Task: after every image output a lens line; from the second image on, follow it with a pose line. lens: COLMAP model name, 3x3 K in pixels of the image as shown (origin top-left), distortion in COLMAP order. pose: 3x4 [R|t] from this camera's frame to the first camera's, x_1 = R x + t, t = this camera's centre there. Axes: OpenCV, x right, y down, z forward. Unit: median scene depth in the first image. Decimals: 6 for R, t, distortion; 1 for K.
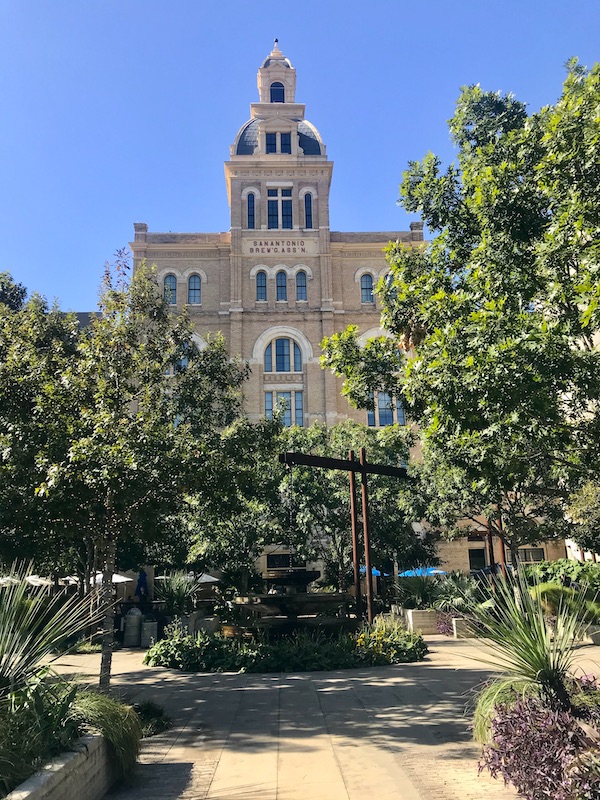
lens RADIAL K [[649.2, 0, 300.6], [0, 649.2, 394.1], [0, 0, 1]] dist [-0.002502, -0.000657]
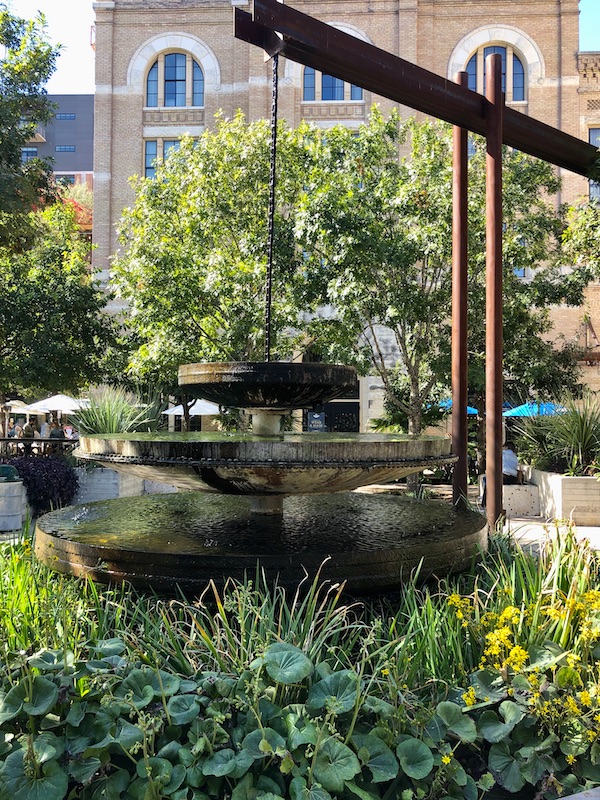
lens RADIAL K [[644.3, 0, 299.9], [0, 644.3, 397.5], [0, 0, 1]] dist [0.042389, -0.001446]
pose [[0.993973, 0.027179, -0.106207, 0.016058], [-0.001428, 0.971908, 0.235357, 0.094042], [0.109620, -0.233786, 0.966089, 0.304138]]
